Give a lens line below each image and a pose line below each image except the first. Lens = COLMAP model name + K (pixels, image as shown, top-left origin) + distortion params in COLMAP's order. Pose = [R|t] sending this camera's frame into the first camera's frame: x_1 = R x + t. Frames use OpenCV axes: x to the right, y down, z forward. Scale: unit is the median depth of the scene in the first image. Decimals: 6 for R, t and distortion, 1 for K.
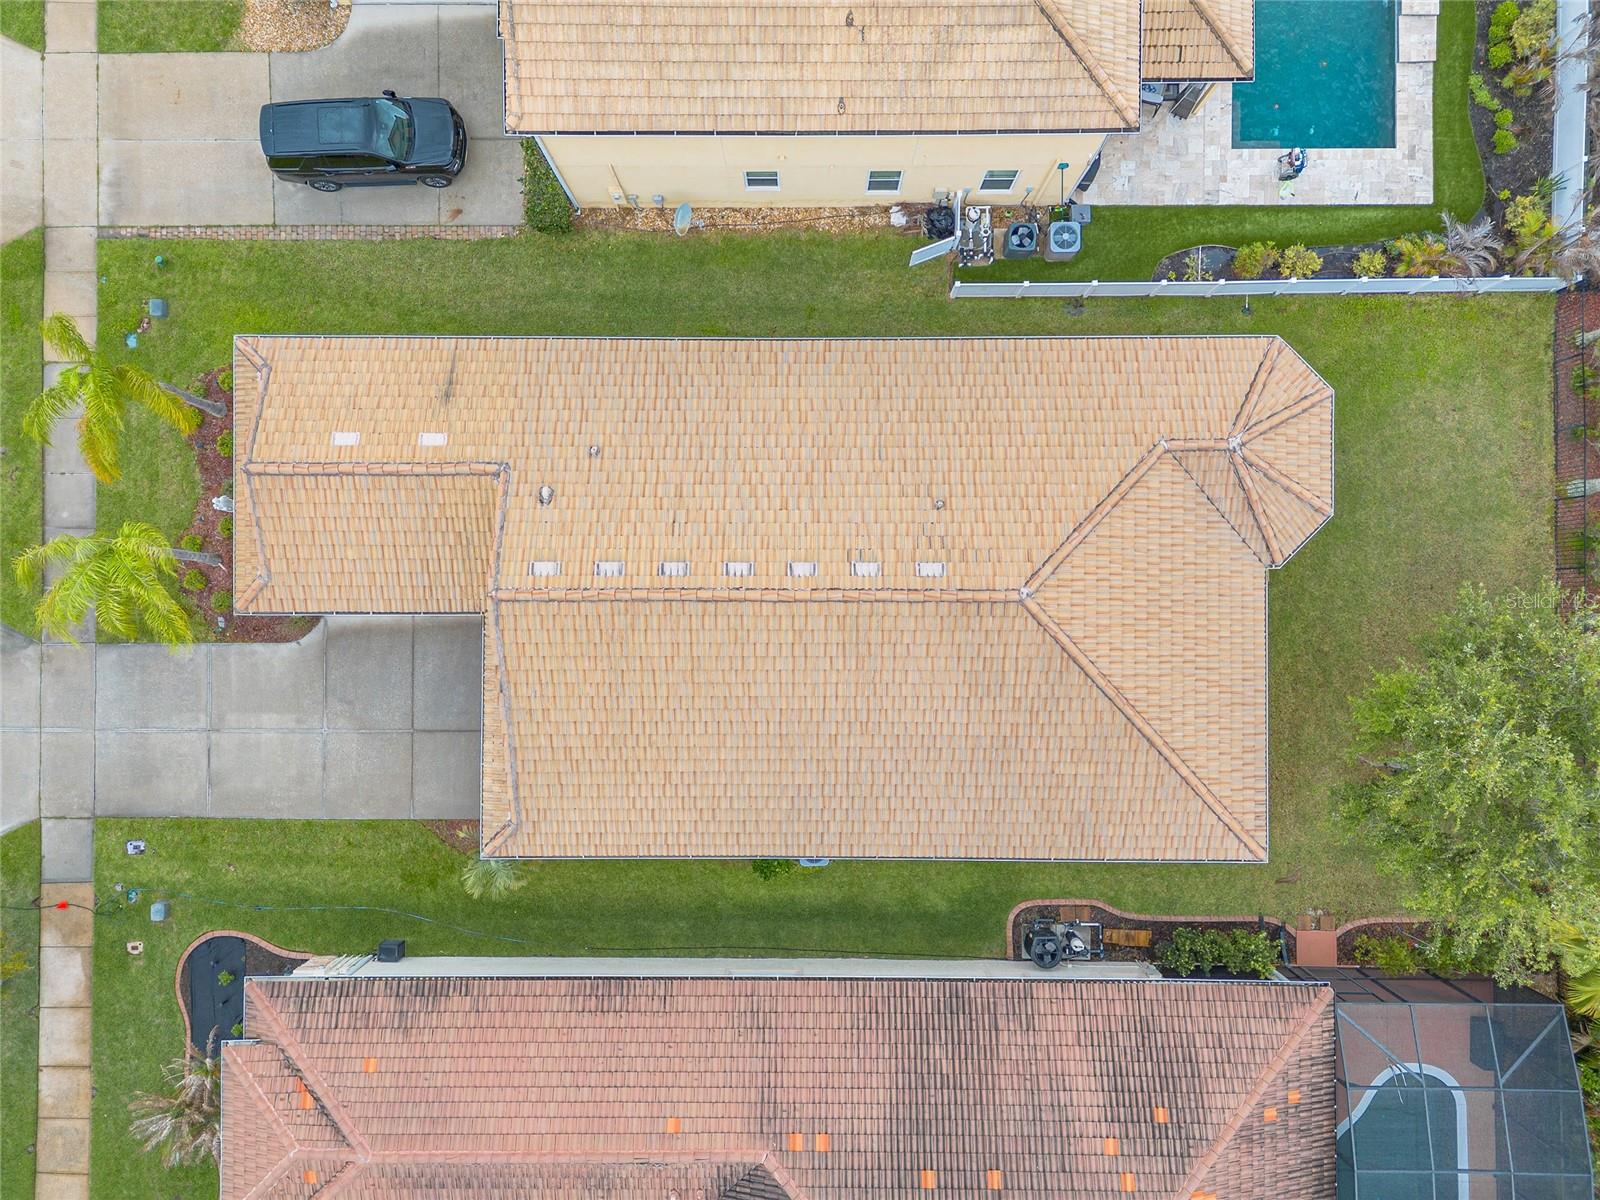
lens RADIAL K [[1138.3, 0, 824.4], [0, 1138.3, 605.6], [0, 0, 1]] dist [0.074280, -0.087288]
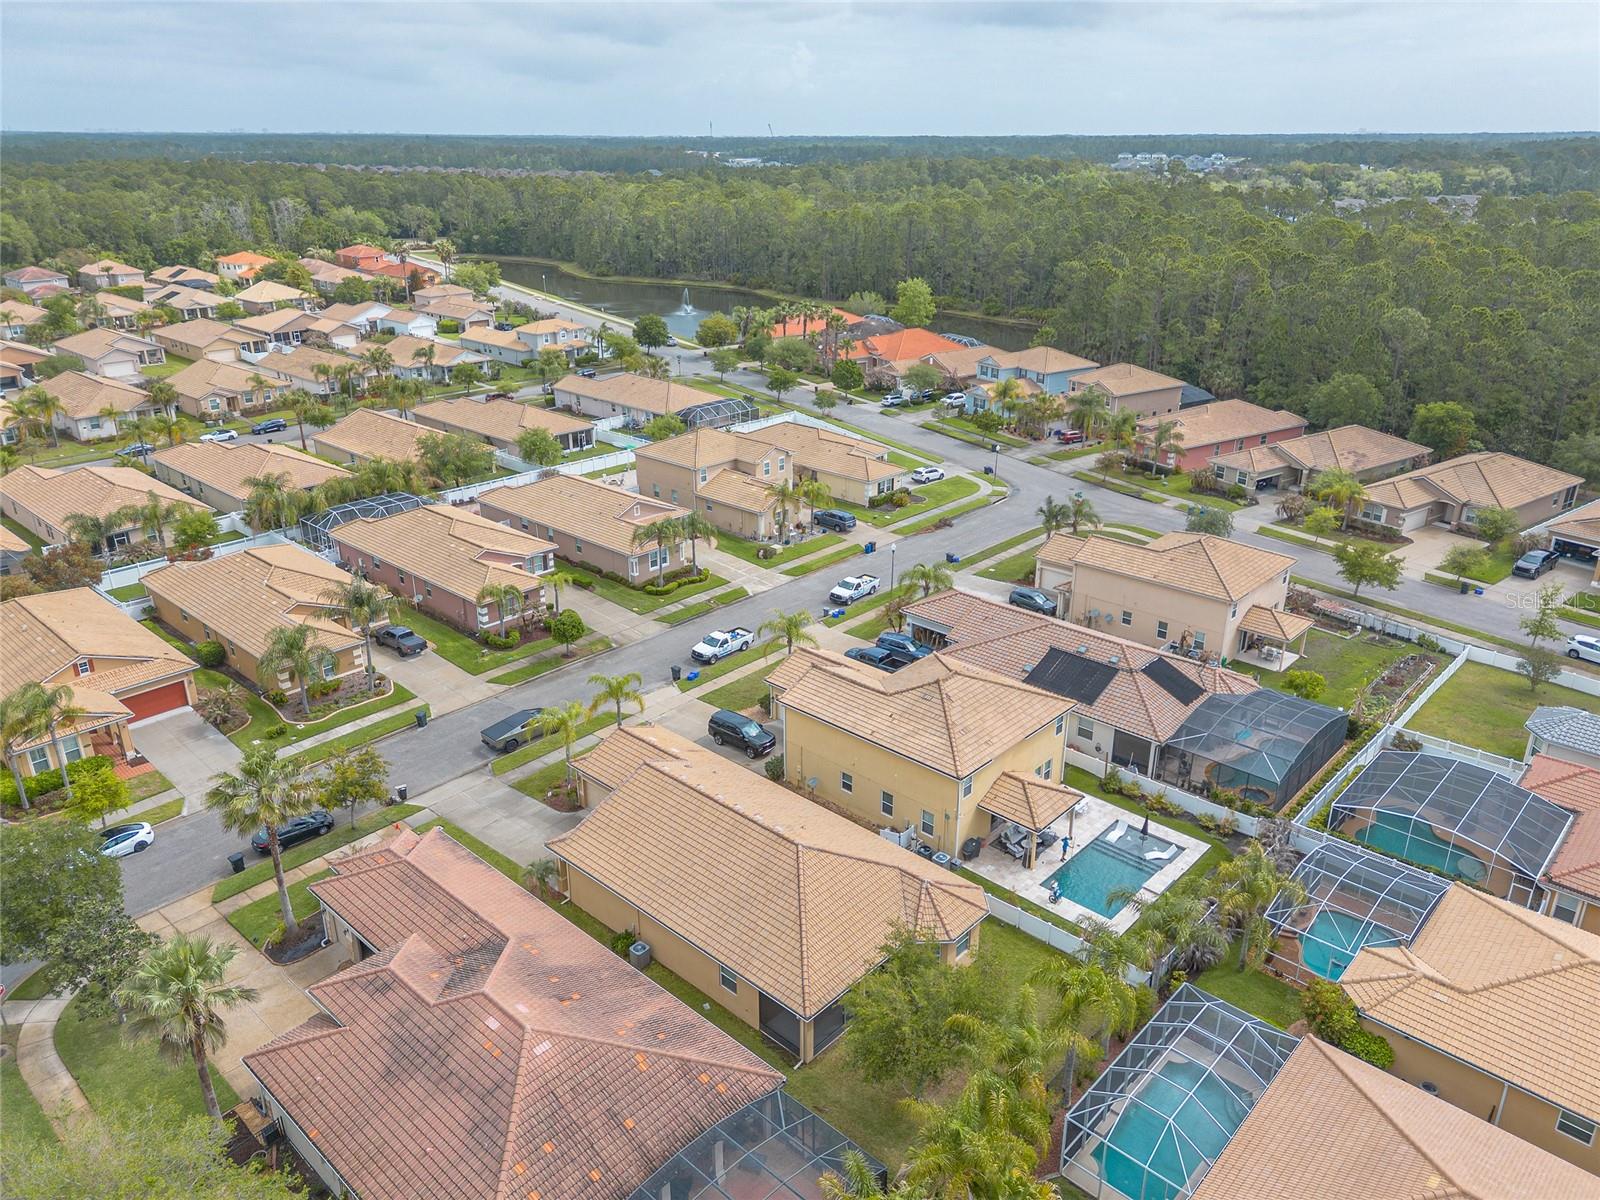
lens RADIAL K [[1133.8, 0, 800.0], [0, 1133.8, 600.0], [0, 0, 1]] dist [0.088004, -0.096186]
pose [[0.733123, 0.257981, -0.629266, 1.186292], [-0.680095, 0.279251, -0.677856, 1.119260], [0.000849, 0.924913, 0.380177, -0.232543]]
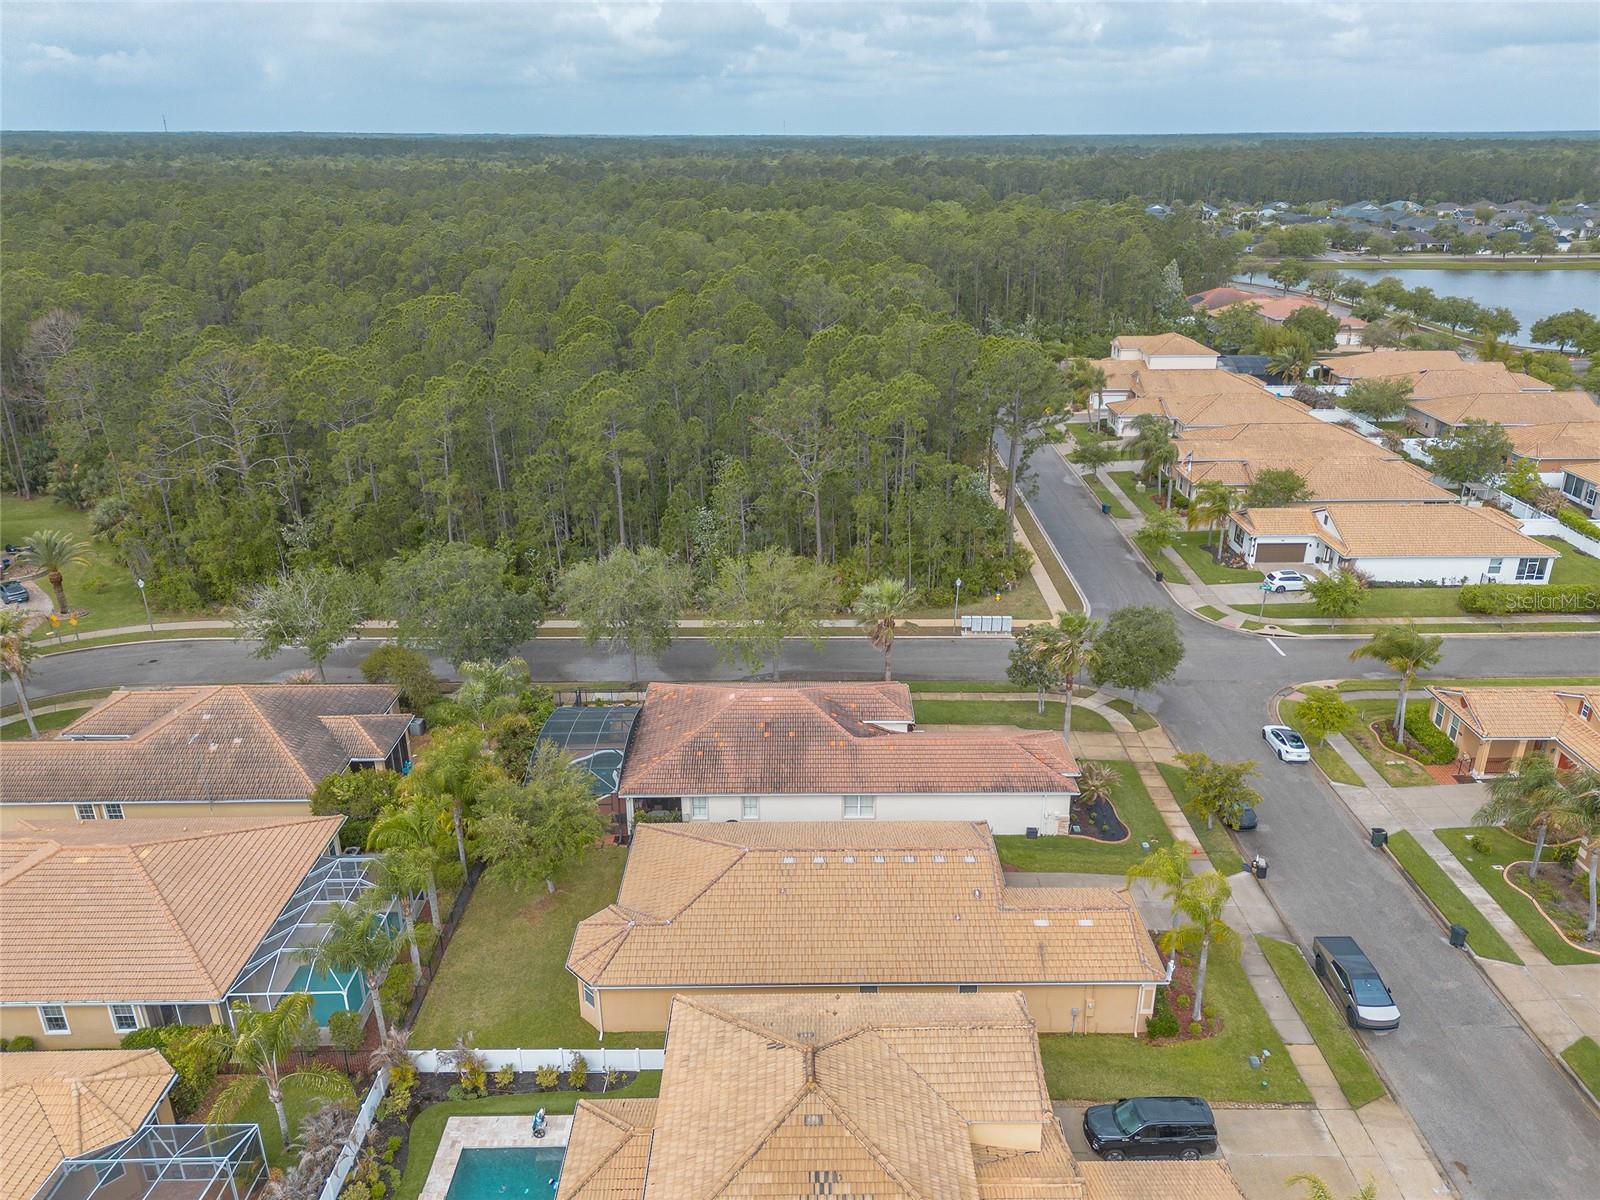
lens RADIAL K [[1138.3, 0, 824.4], [0, 1138.3, 605.6], [0, 0, 1]] dist [0.074280, -0.087288]
pose [[-0.999908, 0.006833, -0.011702, 0.037421], [-0.013410, -0.375052, 0.926907, -1.519203], [0.001944, 0.926979, 0.375109, -0.202098]]
